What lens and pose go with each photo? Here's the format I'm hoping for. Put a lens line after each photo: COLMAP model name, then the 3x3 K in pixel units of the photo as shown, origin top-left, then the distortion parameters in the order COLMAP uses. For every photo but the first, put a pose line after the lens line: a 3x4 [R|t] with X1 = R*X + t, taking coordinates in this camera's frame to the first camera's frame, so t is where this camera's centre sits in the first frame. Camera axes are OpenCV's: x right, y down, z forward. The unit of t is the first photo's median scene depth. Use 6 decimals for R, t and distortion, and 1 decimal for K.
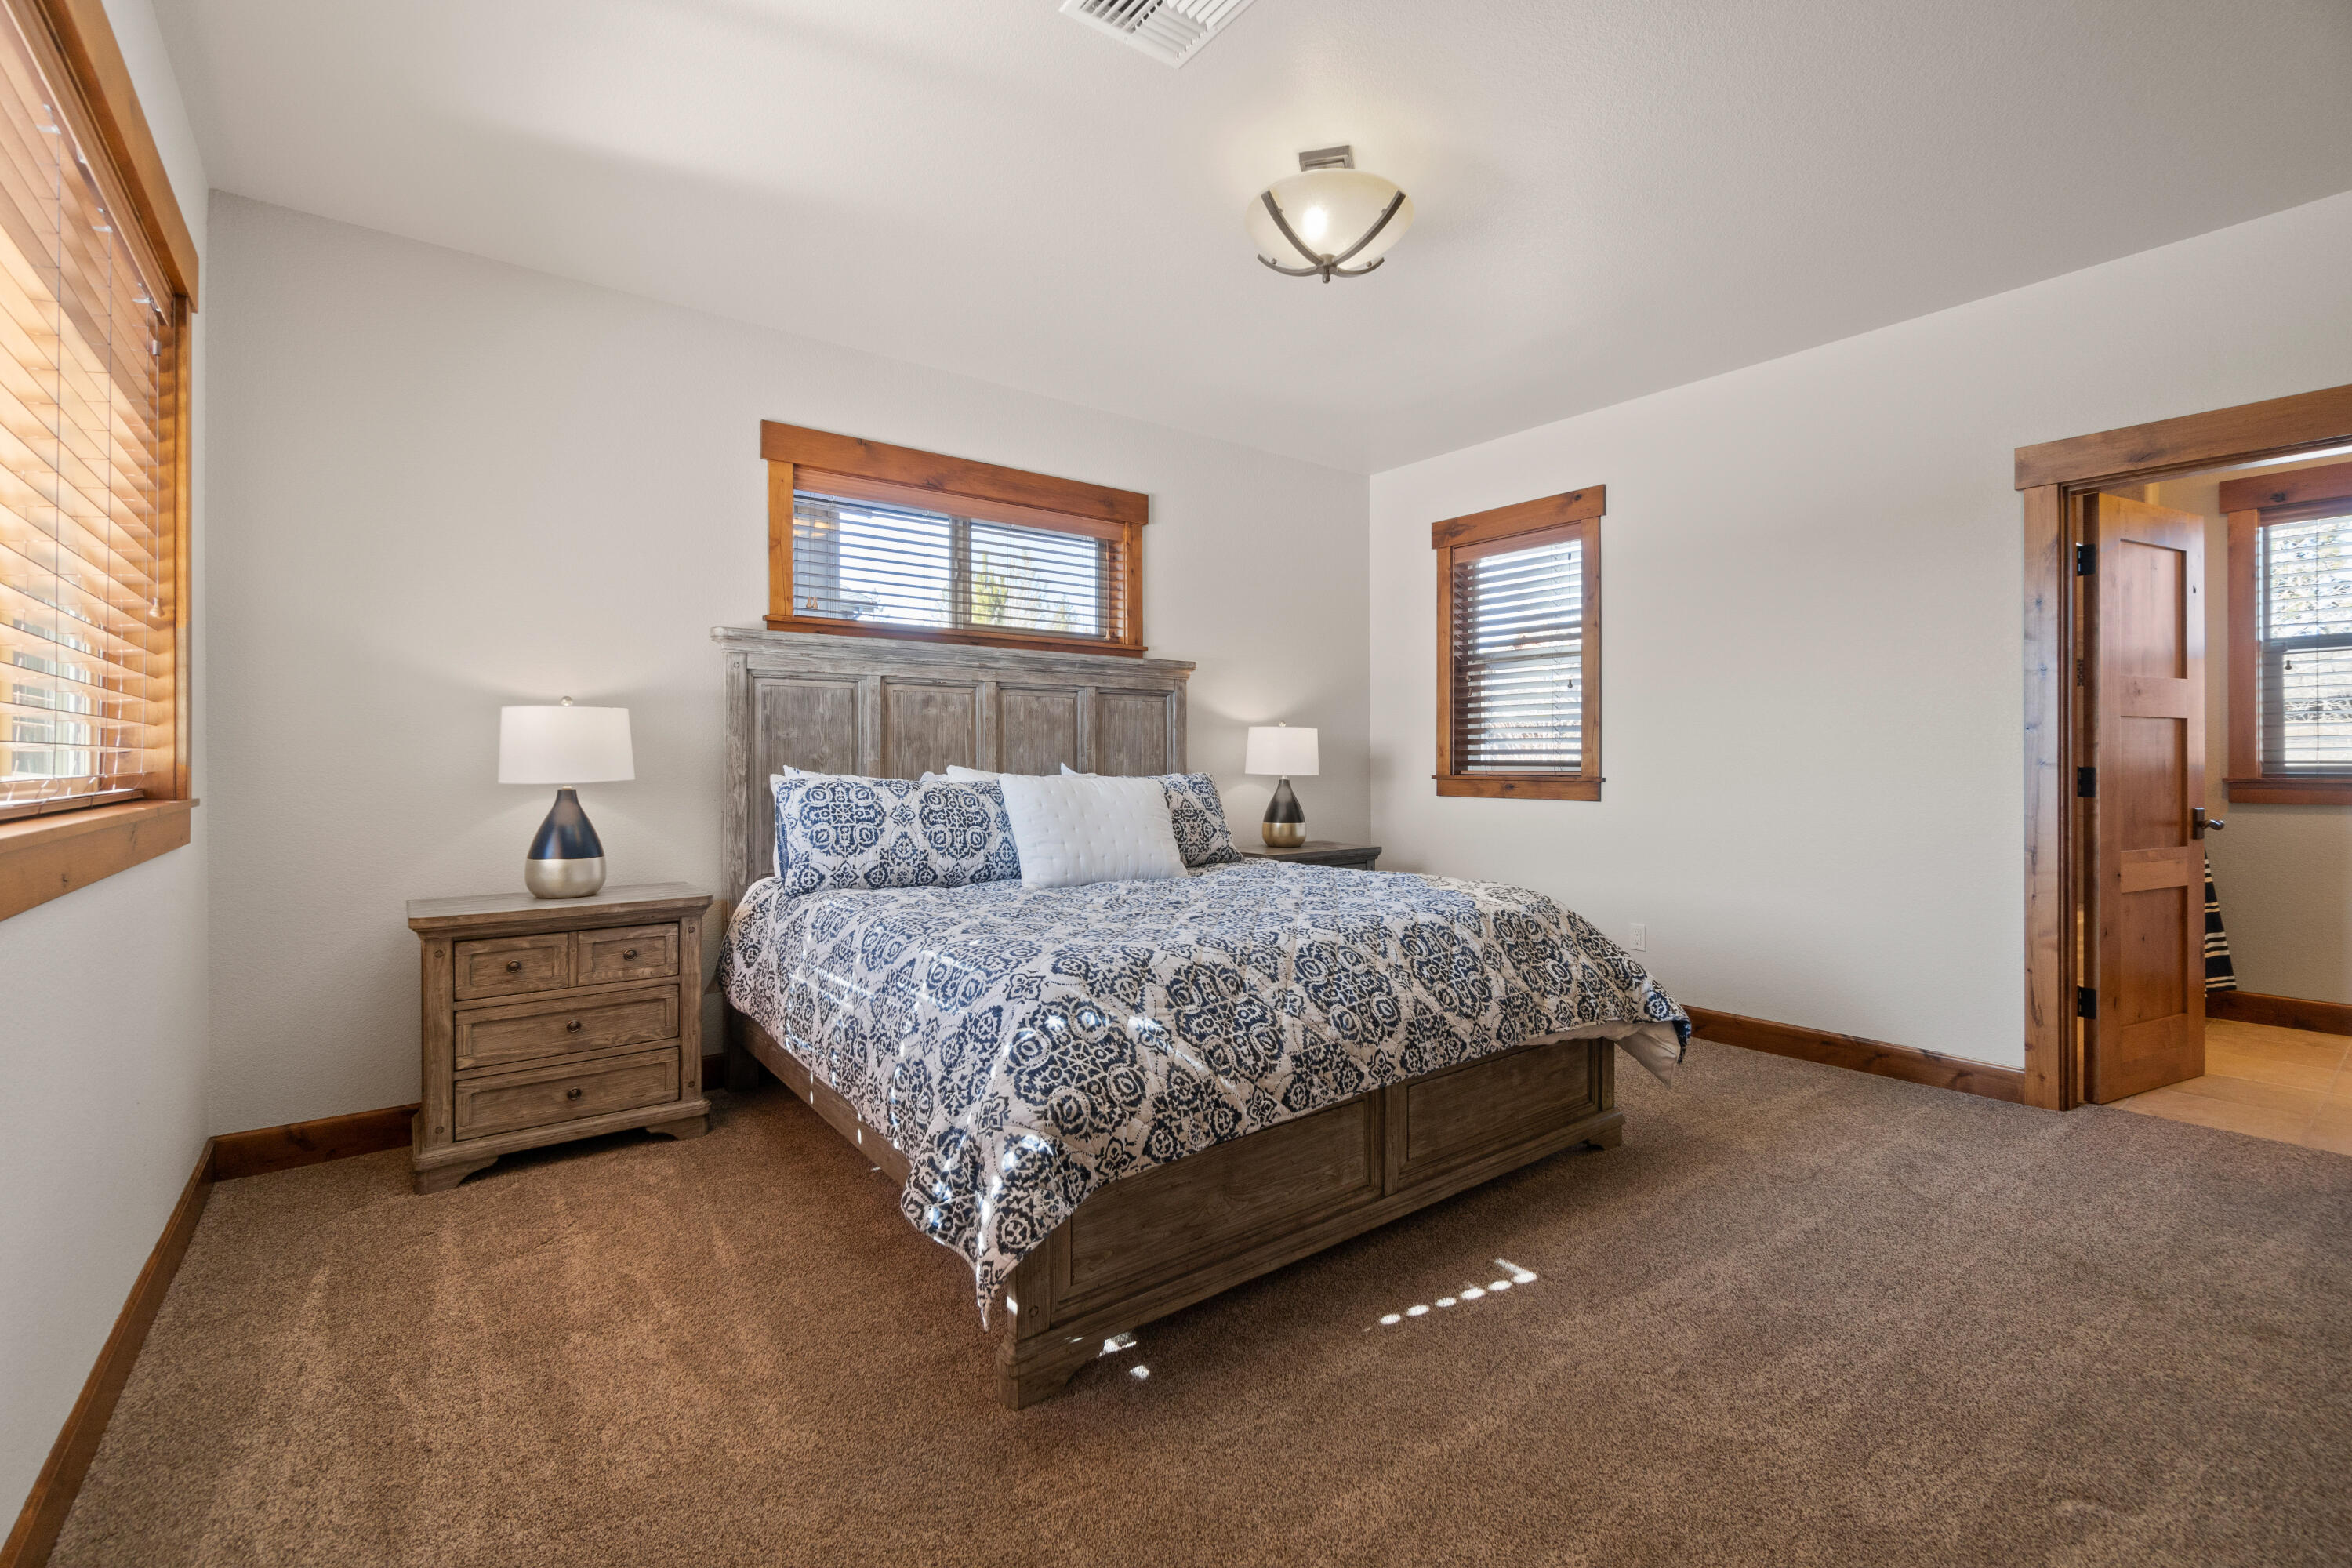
lens RADIAL K [[1008.0, 0, 1170.2], [0, 1008.0, 767.4], [0, 0, 1]] dist [-0.004578, 0.001085]
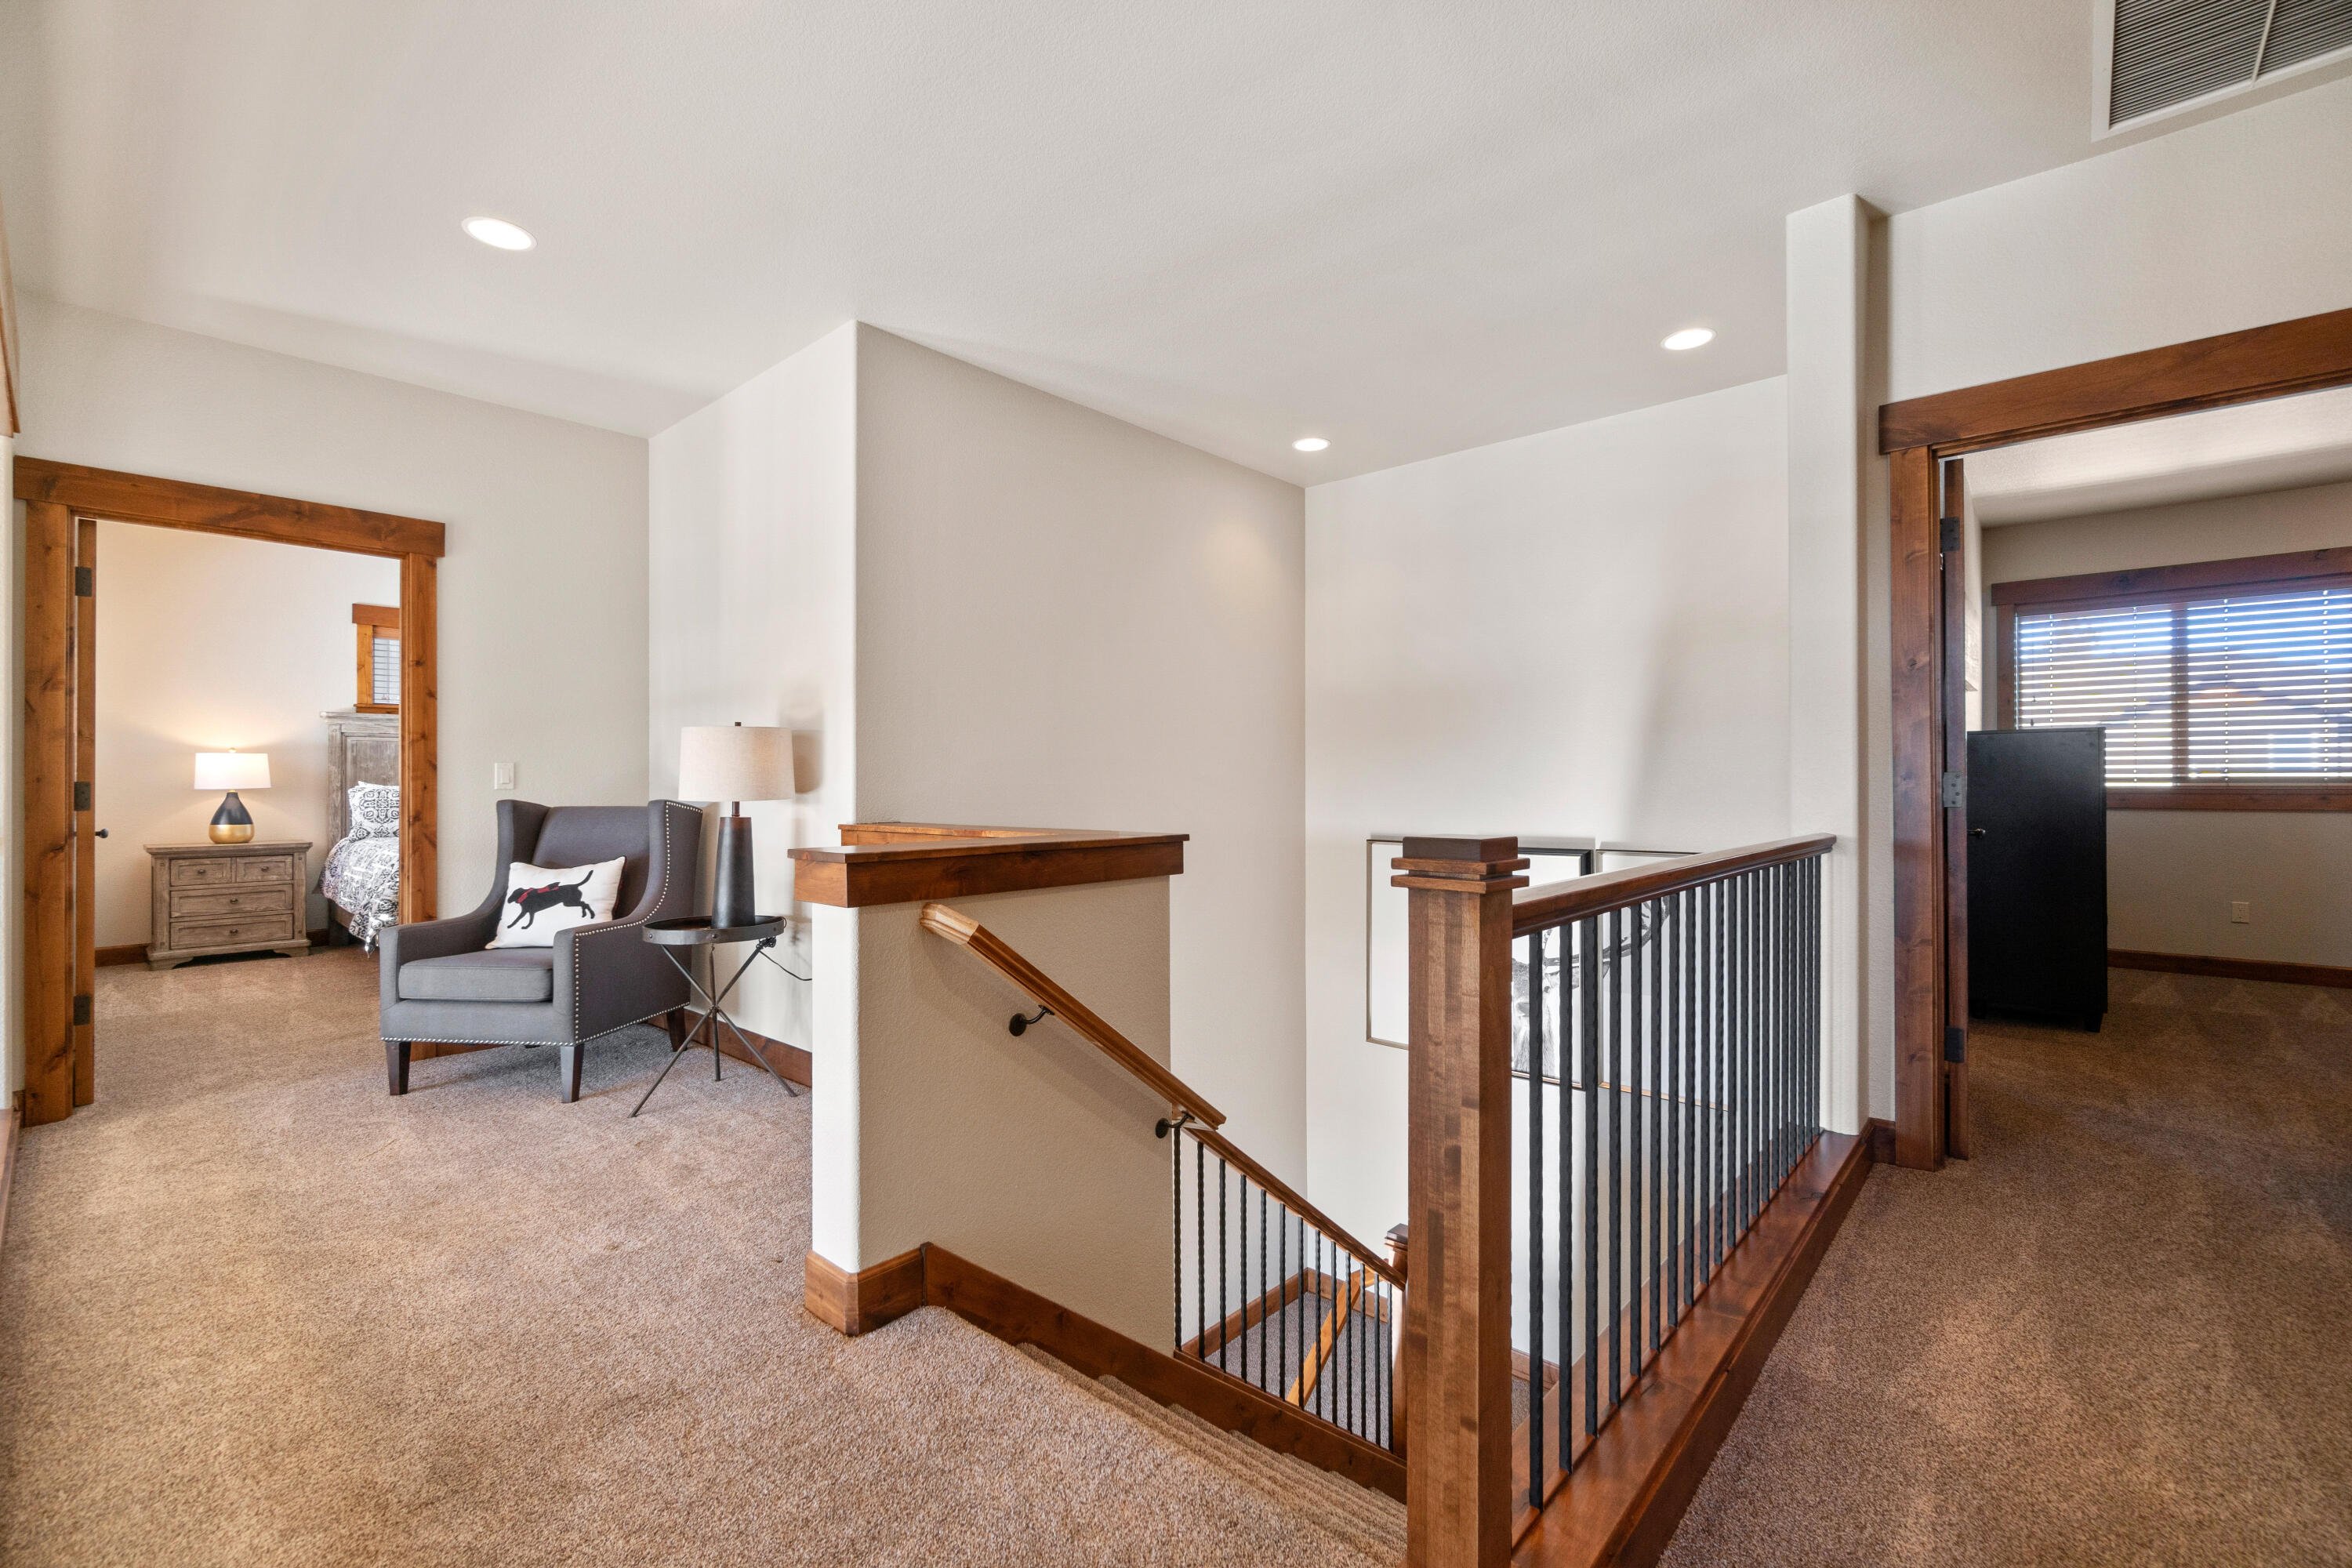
lens RADIAL K [[1008.0, 0, 1181.5], [0, 1008.0, 787.3], [0, 0, 1]] dist [-0.004578, 0.001085]
pose [[0.984024, 0.000168, 0.178038, 0.975419], [0.000695, 0.999988, -0.004781, 0.023414], [-0.178037, 0.004828, 0.984012, -1.414588]]
